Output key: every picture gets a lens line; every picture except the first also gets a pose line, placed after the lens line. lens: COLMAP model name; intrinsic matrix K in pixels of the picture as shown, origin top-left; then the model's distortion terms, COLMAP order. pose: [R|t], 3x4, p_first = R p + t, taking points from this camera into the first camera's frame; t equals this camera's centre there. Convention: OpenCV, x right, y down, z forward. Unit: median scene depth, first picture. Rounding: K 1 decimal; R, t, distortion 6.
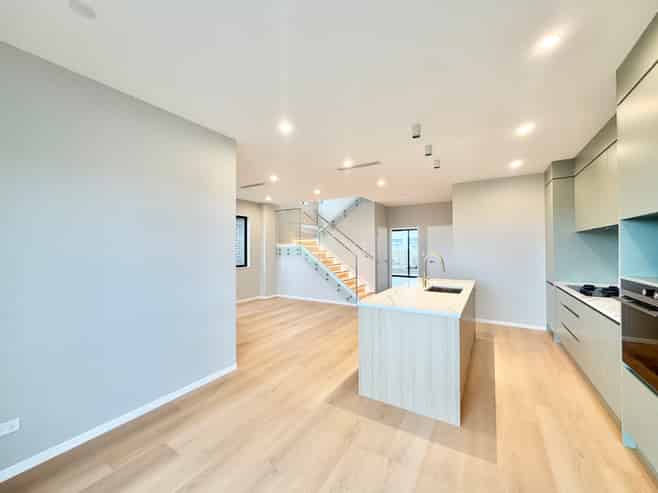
lens RADIAL K [[260.3, 0, 328.0], [0, 260.3, 245.2], [0, 0, 1]] dist [0.000931, -0.000031]
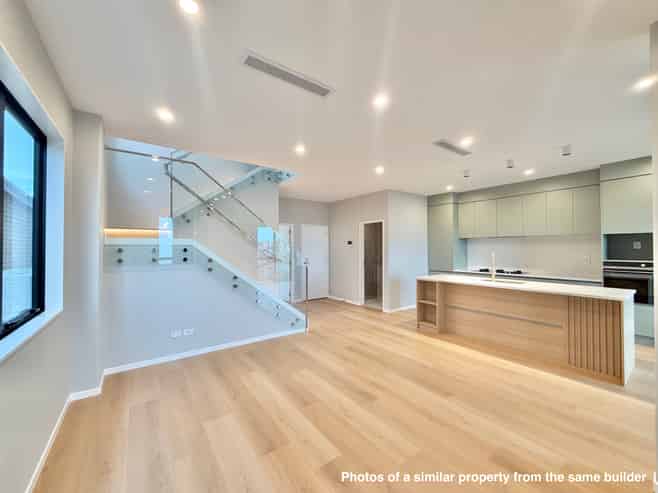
lens RADIAL K [[262.9, 0, 330.0], [0, 262.9, 245.1], [0, 0, 1]] dist [0.000869, 0.000236]
pose [[0.368398, 0.013525, 0.929570, -0.441248], [-0.009813, 0.999895, -0.010659, 0.009815], [-0.929616, -0.005195, 0.368492, 0.577113]]
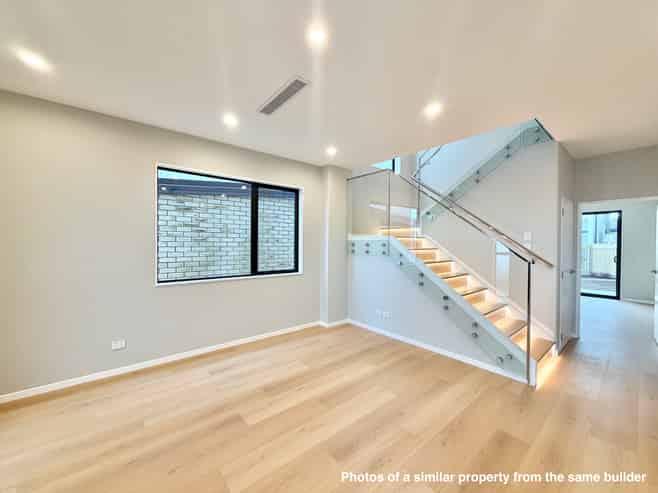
lens RADIAL K [[260.3, 0, 328.0], [0, 260.3, 245.2], [0, 0, 1]] dist [0.000931, -0.000031]
pose [[0.945122, 0.012927, -0.326462, -0.047836], [-0.007255, 0.999801, 0.018586, 0.007854], [0.326637, -0.015197, 0.945028, 0.432482]]
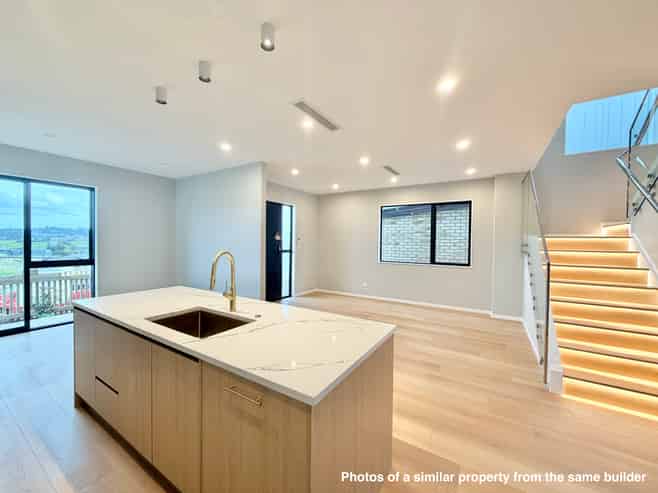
lens RADIAL K [[260.3, 0, 328.0], [0, 260.3, 245.2], [0, 0, 1]] dist [0.000931, -0.000031]
pose [[-0.009434, 0.019918, -0.999757, 0.427583], [-0.000538, 0.999801, 0.019924, 0.005600], [0.999955, 0.000725, -0.009422, 0.562932]]
